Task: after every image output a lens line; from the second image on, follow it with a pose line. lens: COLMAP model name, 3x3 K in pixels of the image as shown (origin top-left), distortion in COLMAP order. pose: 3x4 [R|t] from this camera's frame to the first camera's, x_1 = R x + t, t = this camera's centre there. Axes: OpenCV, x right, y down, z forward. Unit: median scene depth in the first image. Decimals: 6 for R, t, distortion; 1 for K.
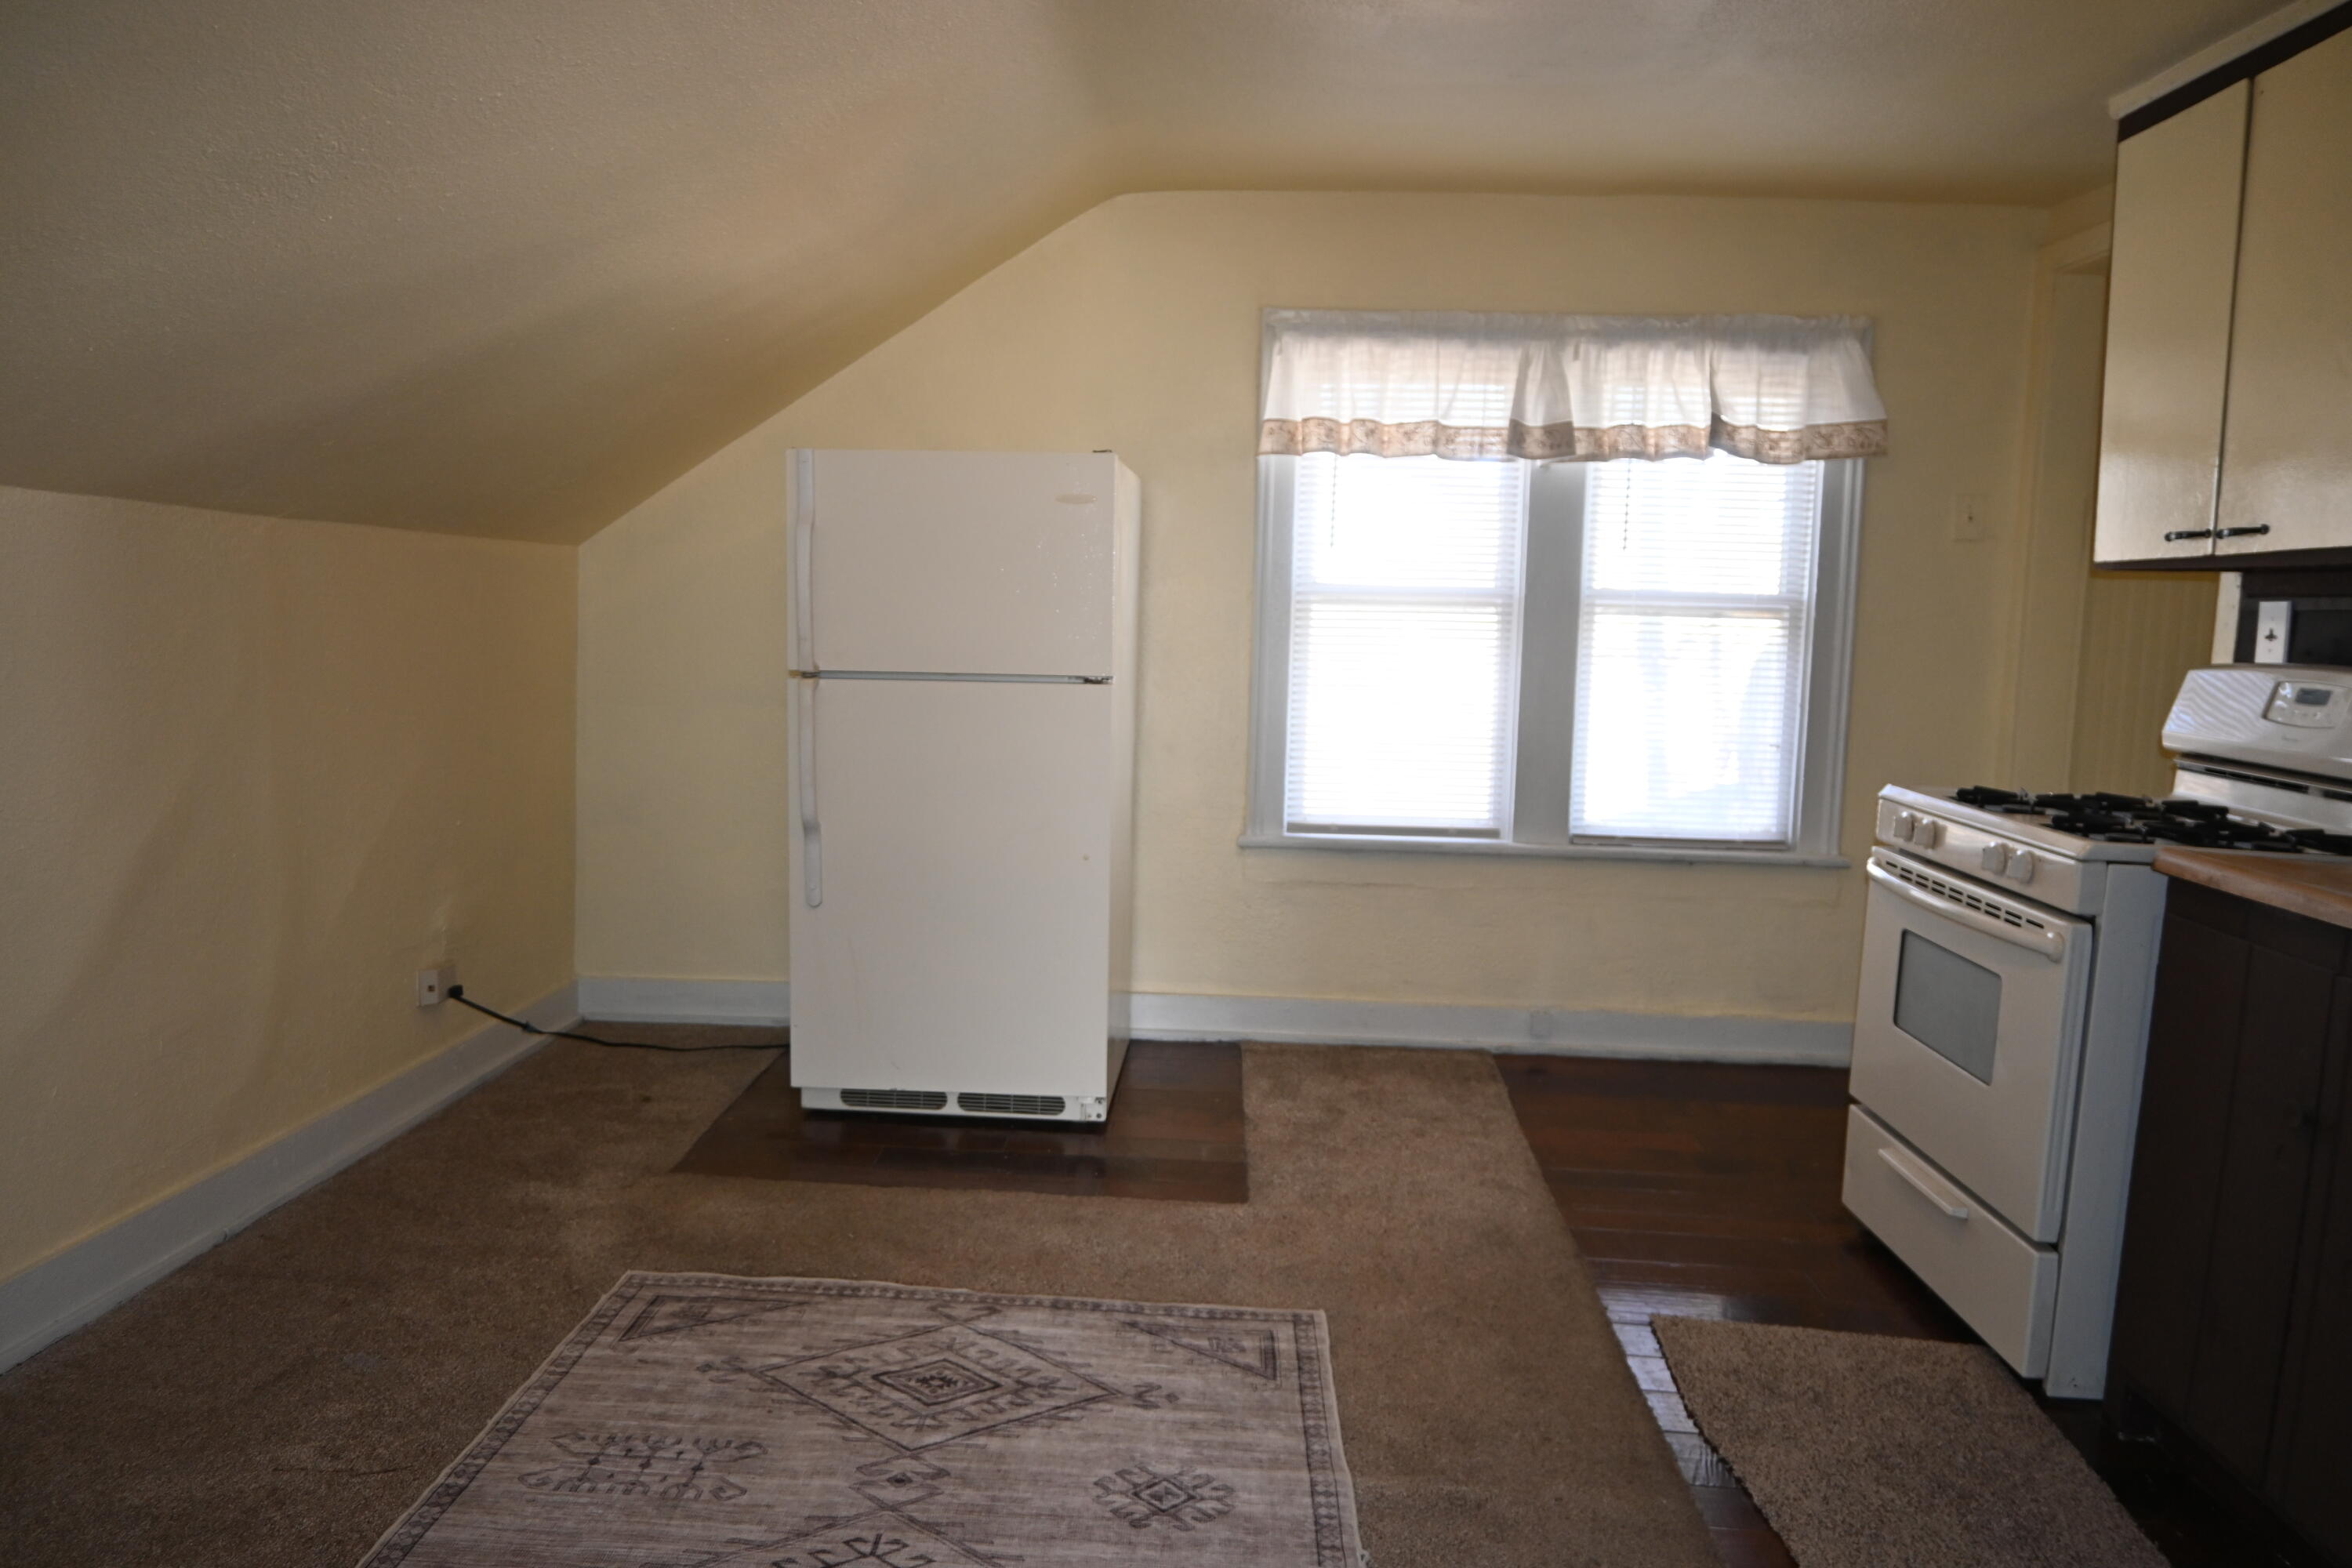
lens RADIAL K [[1625.1, 0, 1180.3], [0, 1625.1, 779.6], [0, 0, 1]] dist [0.016535, 0.000035]
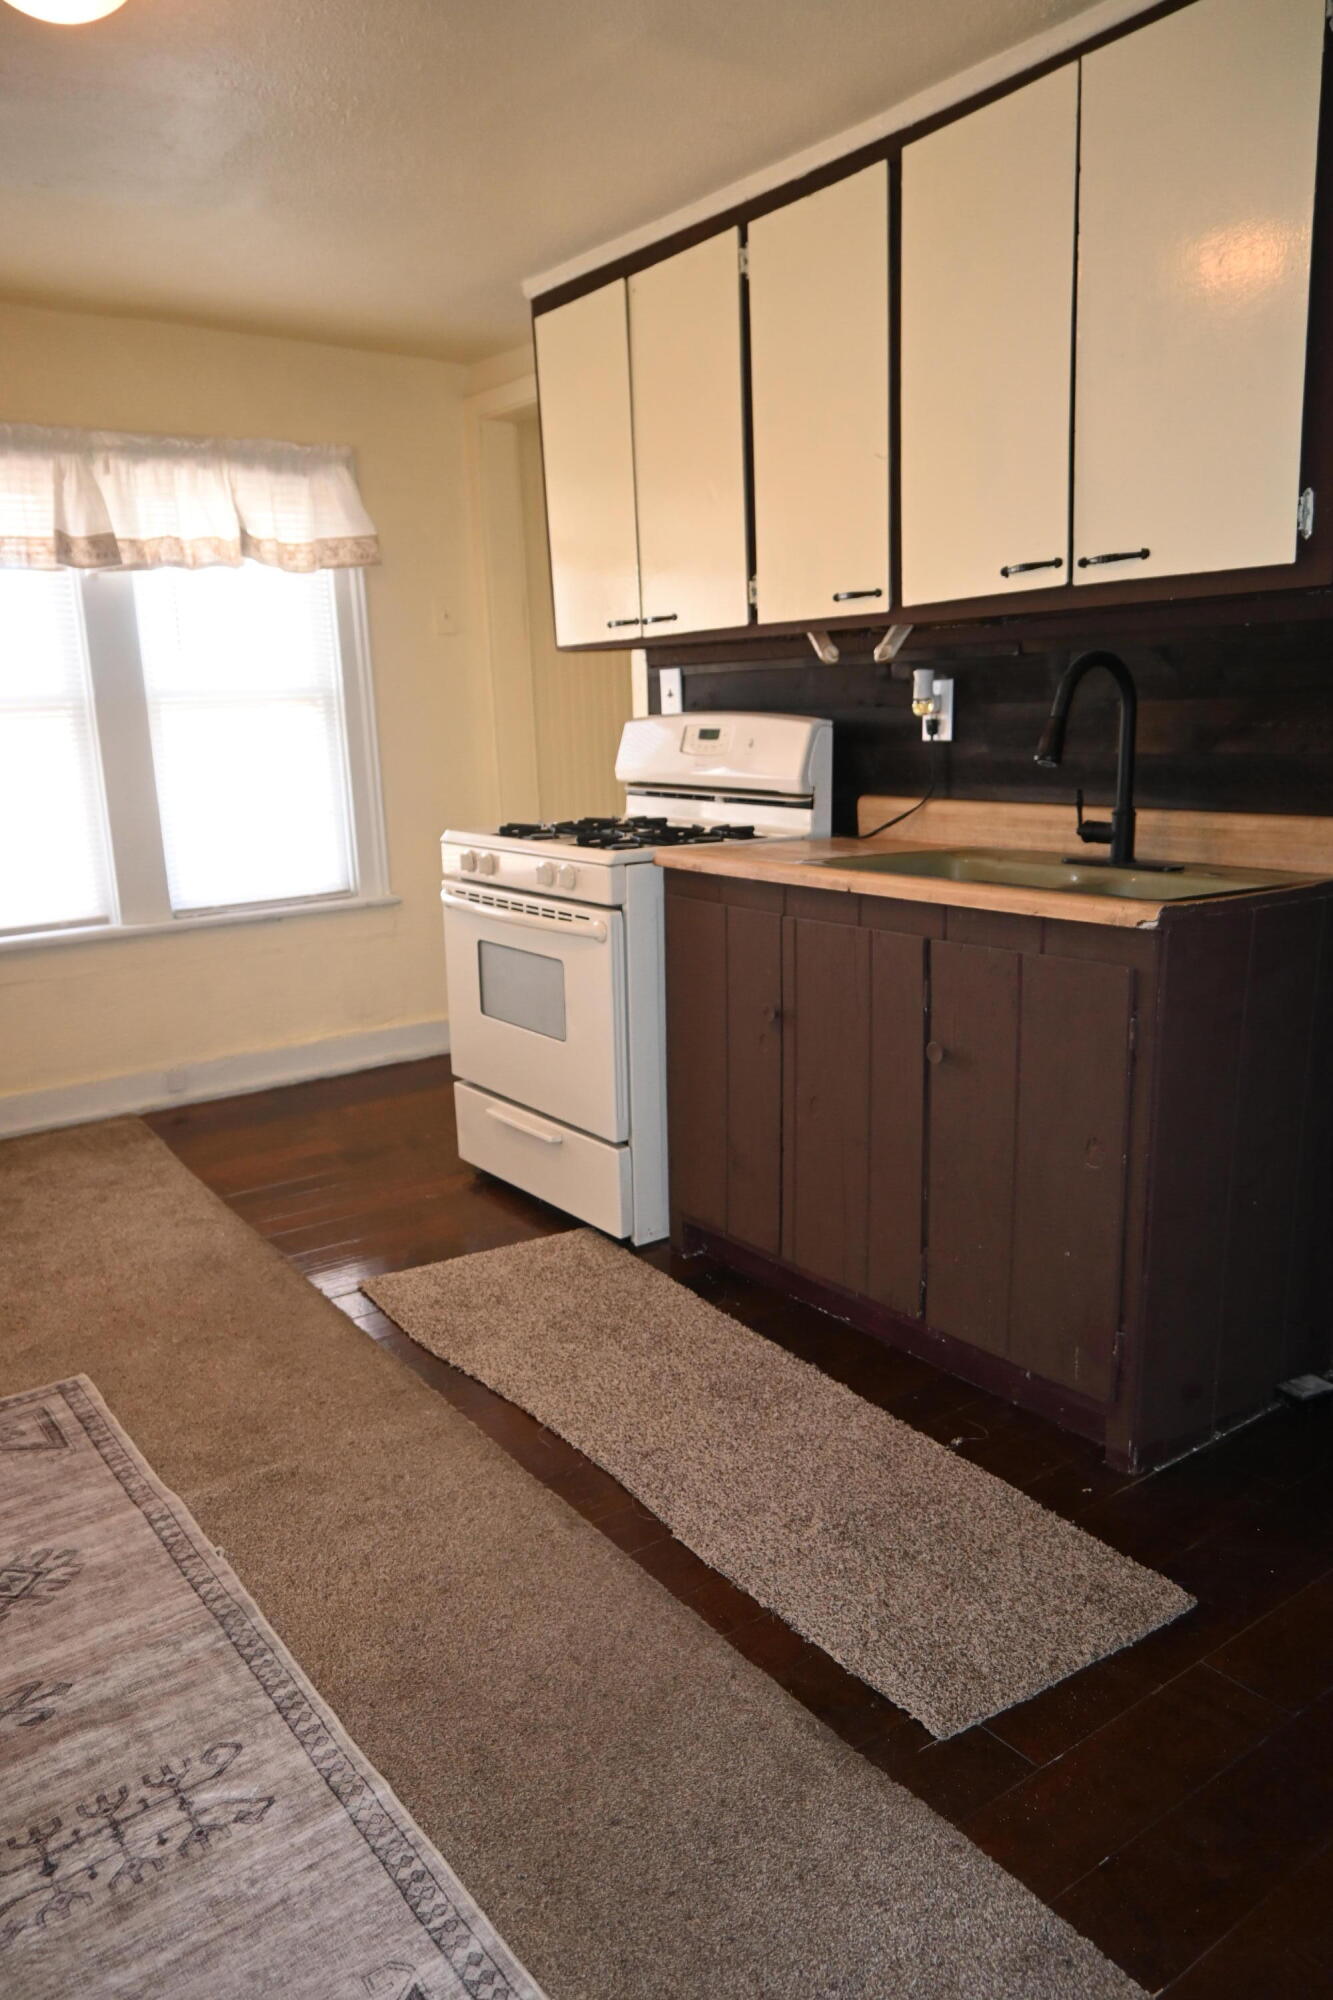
lens RADIAL K [[1381.9, 0, 668.0], [0, 1381.9, 995.9], [0, 0, 1]] dist [0.016535, 0.000035]
pose [[0.782658, -0.188157, 0.593333, -0.102998], [0.127497, 0.981467, 0.143062, -0.002599], [-0.609255, -0.036320, 0.792142, 0.039594]]
